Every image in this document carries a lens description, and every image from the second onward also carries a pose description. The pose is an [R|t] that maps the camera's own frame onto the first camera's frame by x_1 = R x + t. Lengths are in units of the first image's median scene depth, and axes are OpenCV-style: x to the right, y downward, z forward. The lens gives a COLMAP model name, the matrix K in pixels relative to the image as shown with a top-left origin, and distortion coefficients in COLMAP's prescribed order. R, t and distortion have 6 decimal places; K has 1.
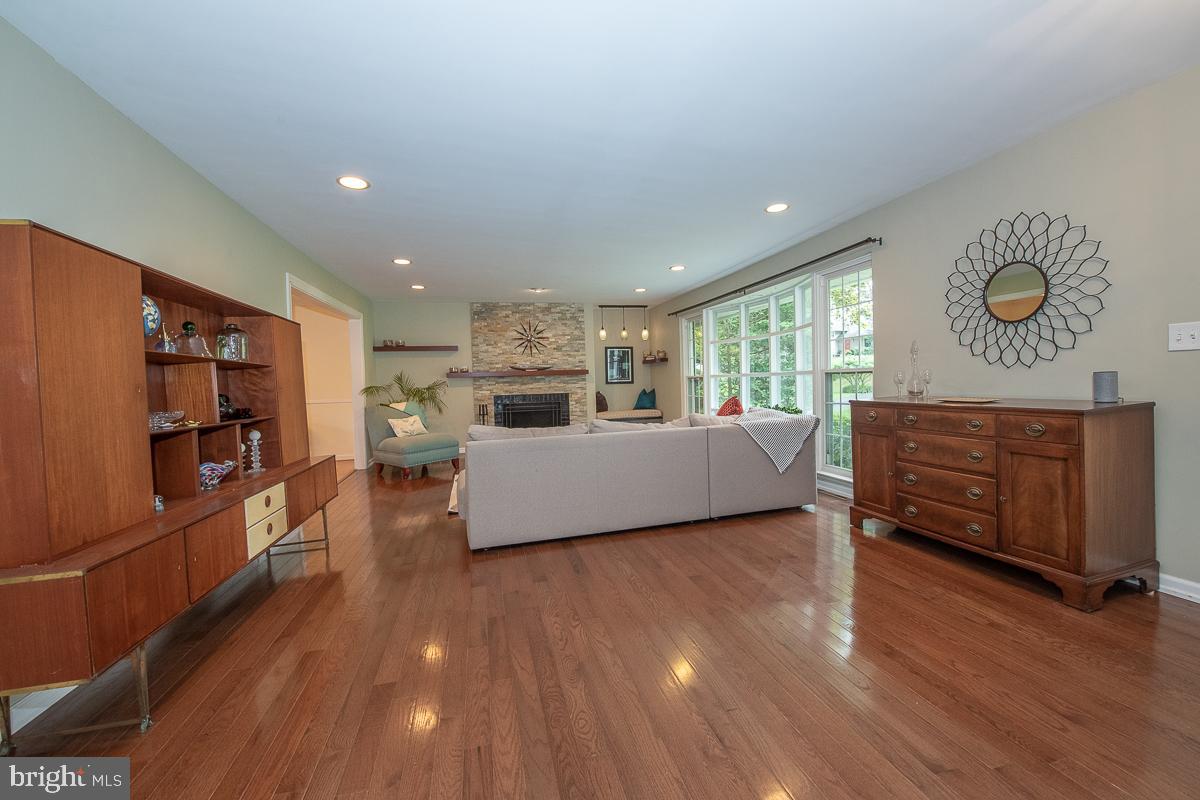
lens RADIAL K [[481.4, 0, 603.0], [0, 481.4, 395.1], [0, 0, 1]] dist [-0.016671, -0.000258]
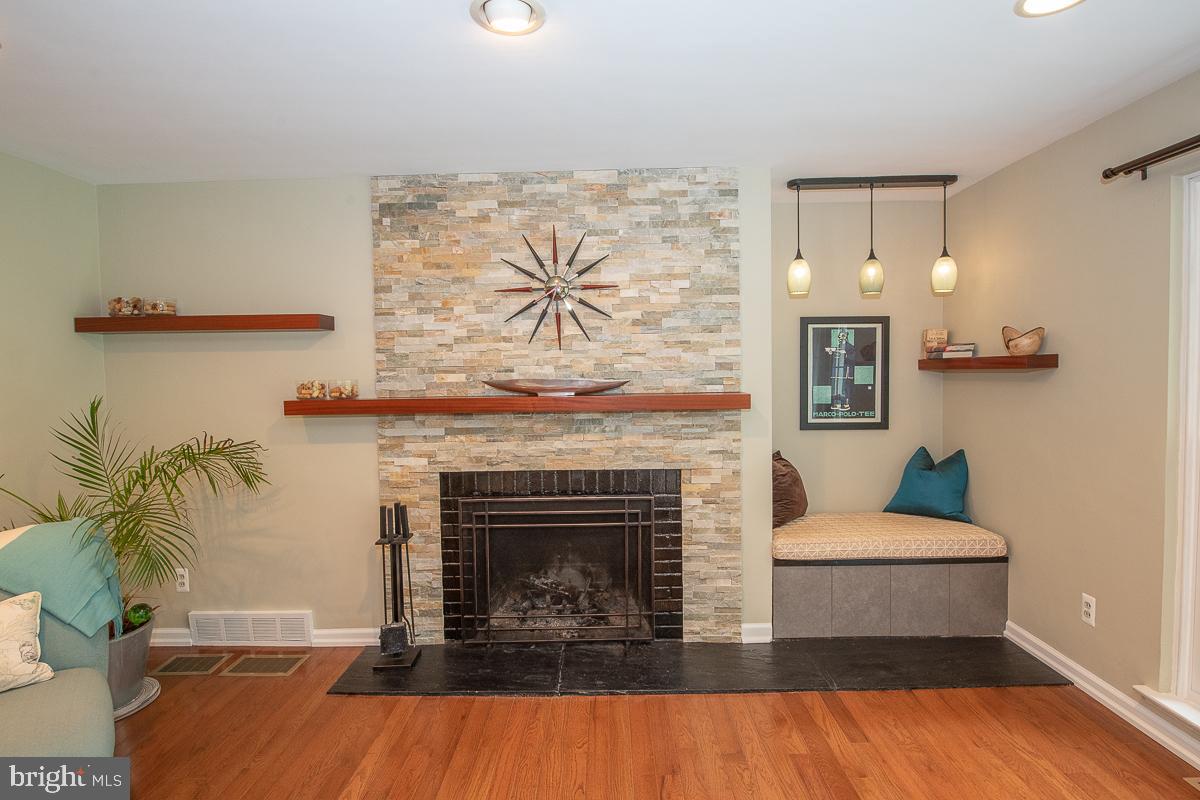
lens RADIAL K [[621.2, 0, 603.0], [0, 621.2, 401.5], [0, 0, 1]] dist [-0.007430, -0.000210]
pose [[0.969274, 0.024437, -0.244769, -0.024341], [-0.019575, 0.999560, 0.022275, -0.054875], [0.245205, -0.016800, 0.969326, 0.614619]]
